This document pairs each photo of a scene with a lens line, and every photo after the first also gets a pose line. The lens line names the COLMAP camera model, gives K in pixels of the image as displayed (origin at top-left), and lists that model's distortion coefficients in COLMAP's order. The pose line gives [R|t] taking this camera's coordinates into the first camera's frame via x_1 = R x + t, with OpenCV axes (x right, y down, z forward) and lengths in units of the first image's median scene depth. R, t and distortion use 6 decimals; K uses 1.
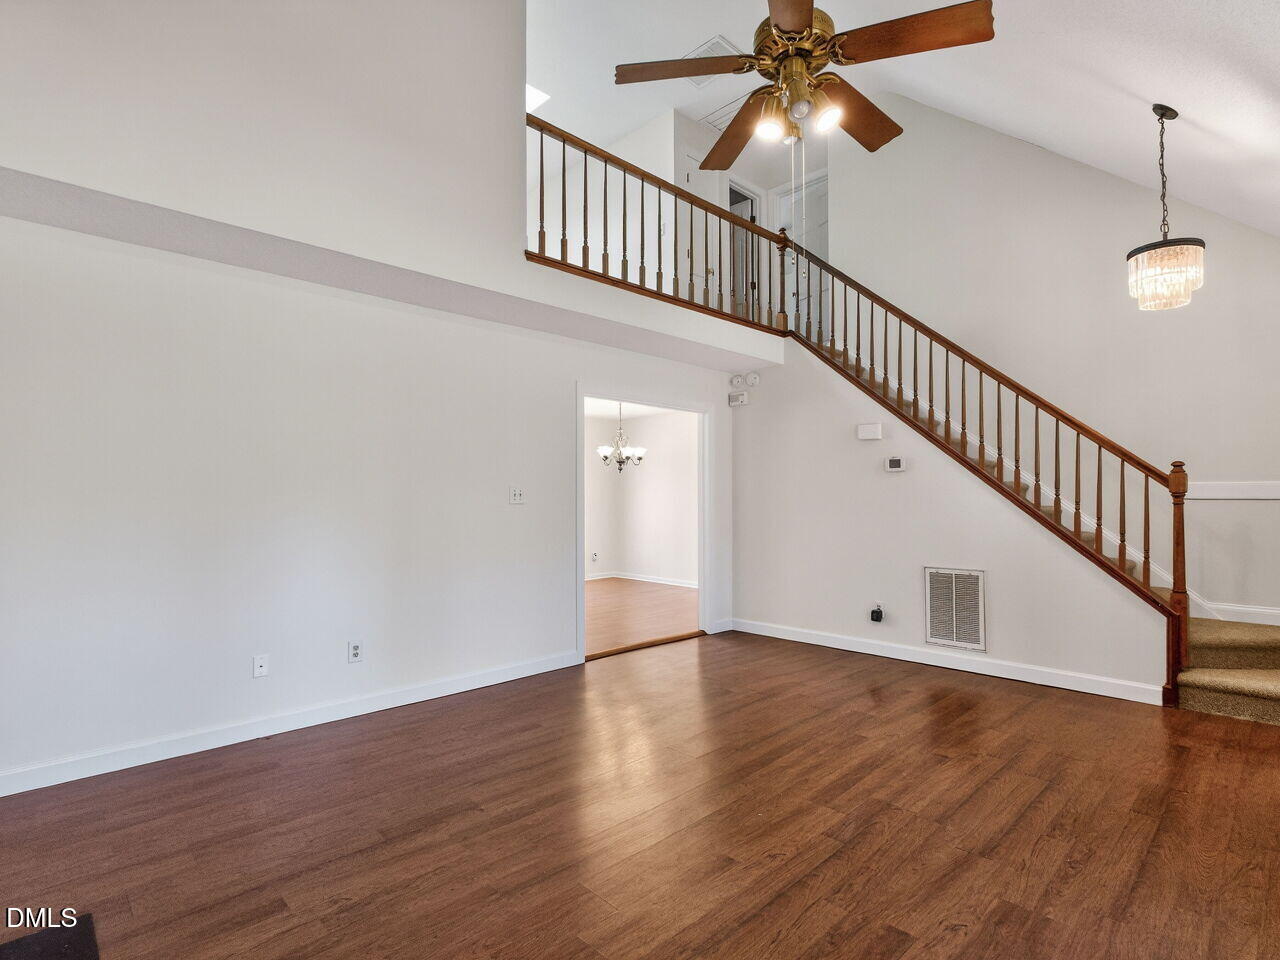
lens RADIAL K [[645.6, 0, 632.6], [0, 645.6, 480.1], [0, 0, 1]] dist [-0.003997, -0.000069]
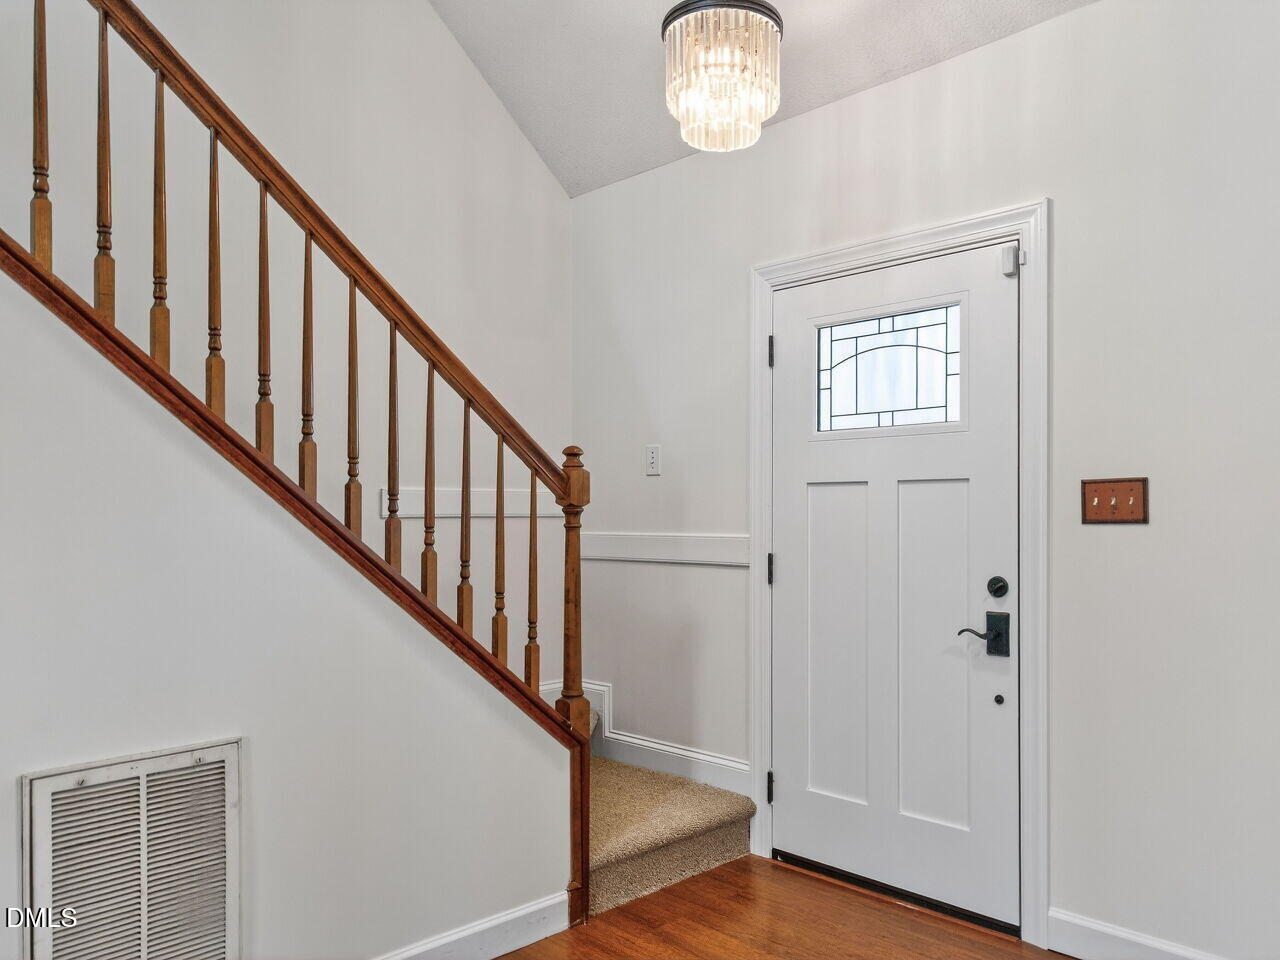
lens RADIAL K [[965.8, 0, 640.1], [0, 965.8, 508.3], [0, 0, 1]] dist [0.049762, -0.058645]
pose [[-0.001167, 0.003793, 0.999992, 0.062296], [-0.023871, 0.999708, -0.003820, 0.024568], [-0.999714, -0.023875, -0.001076, 0.974016]]
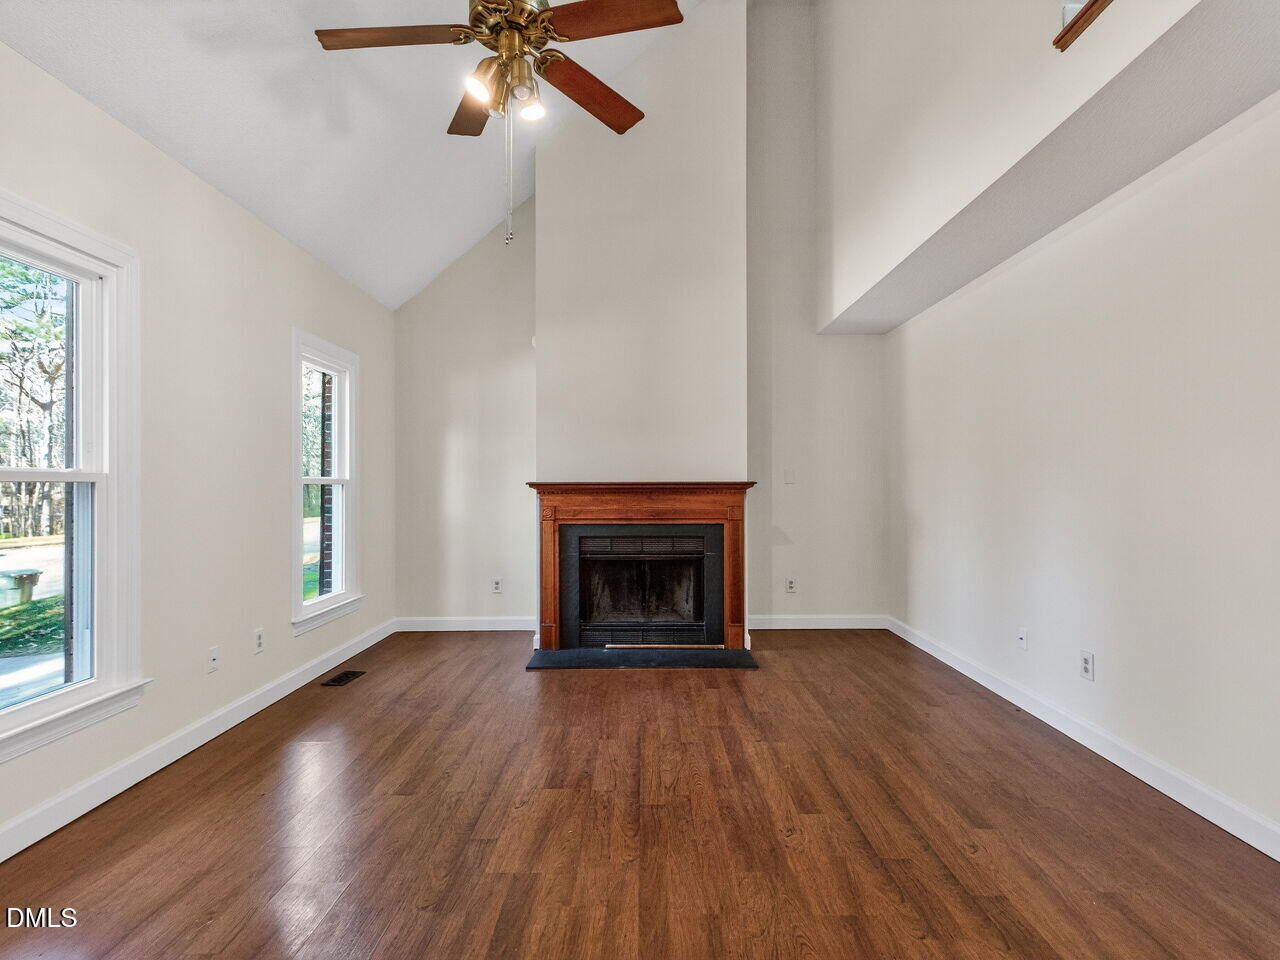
lens RADIAL K [[648.2, 0, 645.1], [0, 648.2, 474.8], [0, 0, 1]] dist [0.019227, -0.000021]
pose [[-0.691273, -0.006431, -0.722565, 0.525509], [0.025201, 0.999137, -0.033003, 0.042255], [0.722154, -0.041023, -0.690515, 1.159658]]
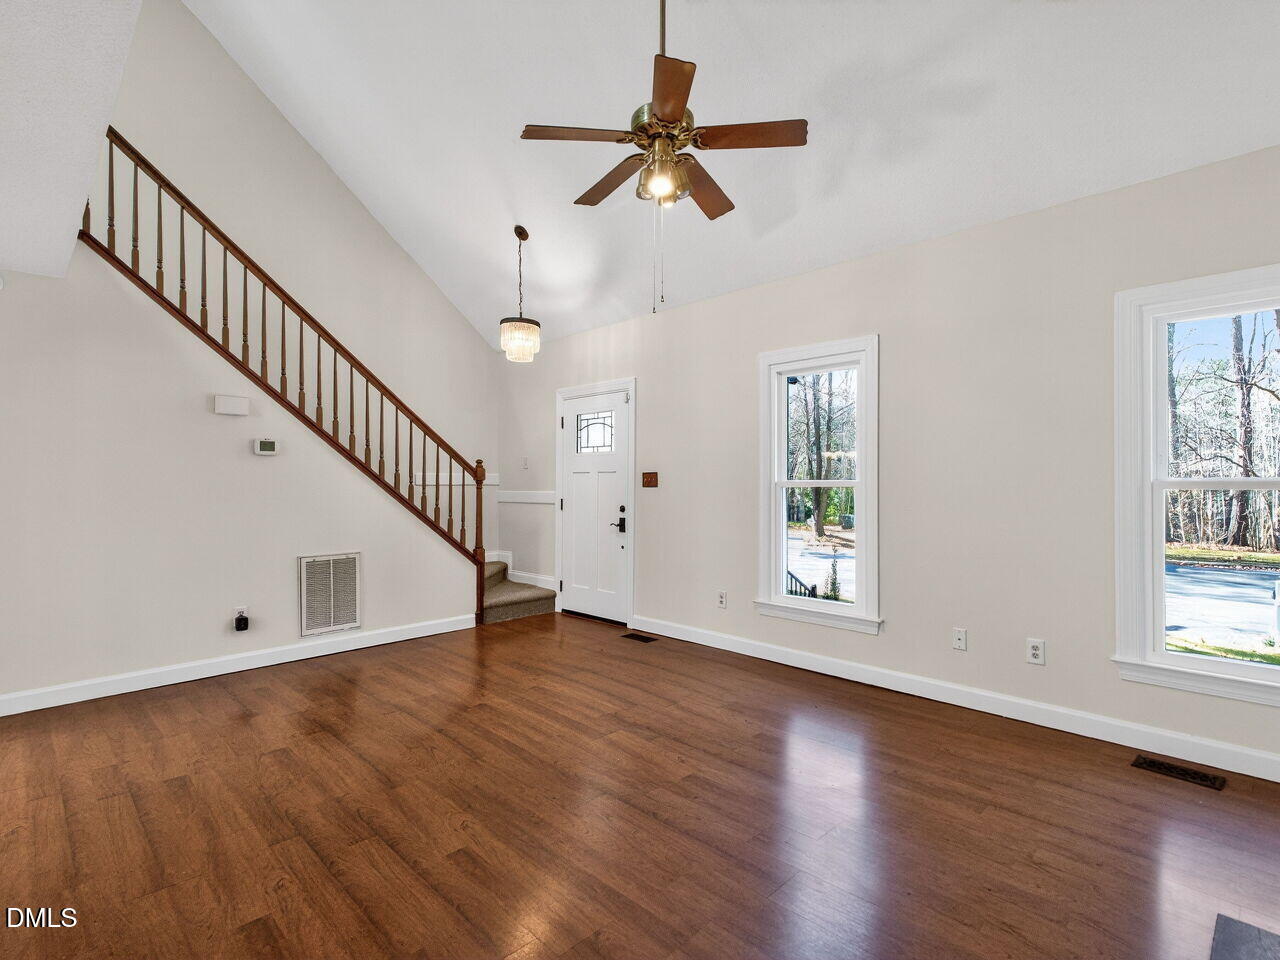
lens RADIAL K [[635.1, 0, 640.0], [0, 635.1, 480.0], [0, 0, 1]] dist [0.014784, 0.000105]
pose [[-0.014547, 0.003979, 0.999886, -0.638607], [-0.024667, 0.999686, -0.004337, 0.015937], [-0.999590, -0.024727, -0.014444, 0.670598]]
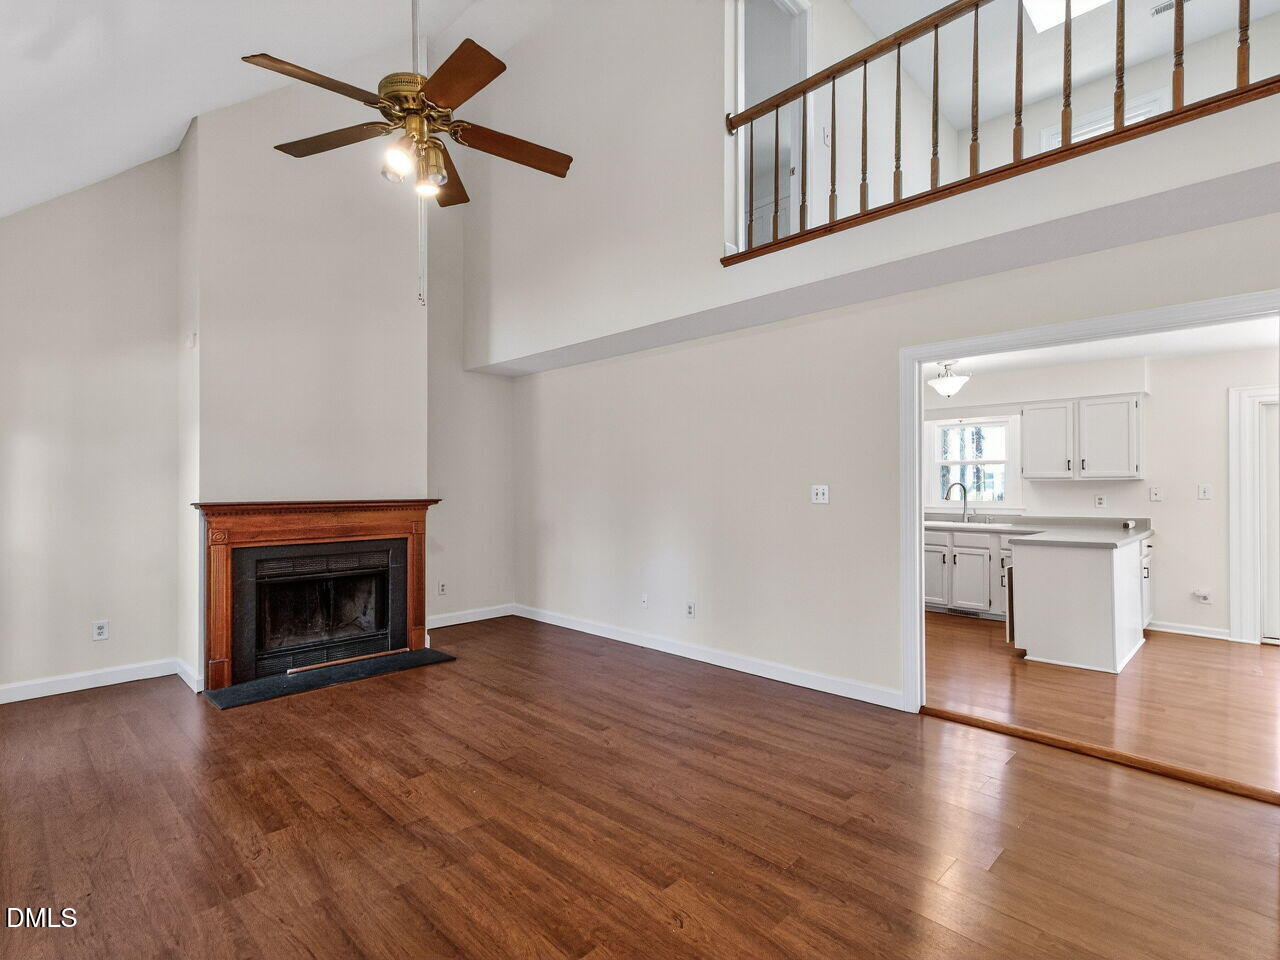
lens RADIAL K [[635.1, 0, 640.0], [0, 635.1, 480.0], [0, 0, 1]] dist [0.014784, 0.000105]
pose [[0.023180, -0.009567, -0.999686, 0.877723], [0.031114, 0.999477, -0.008843, 0.004262], [0.999247, -0.030899, 0.023465, 0.862070]]
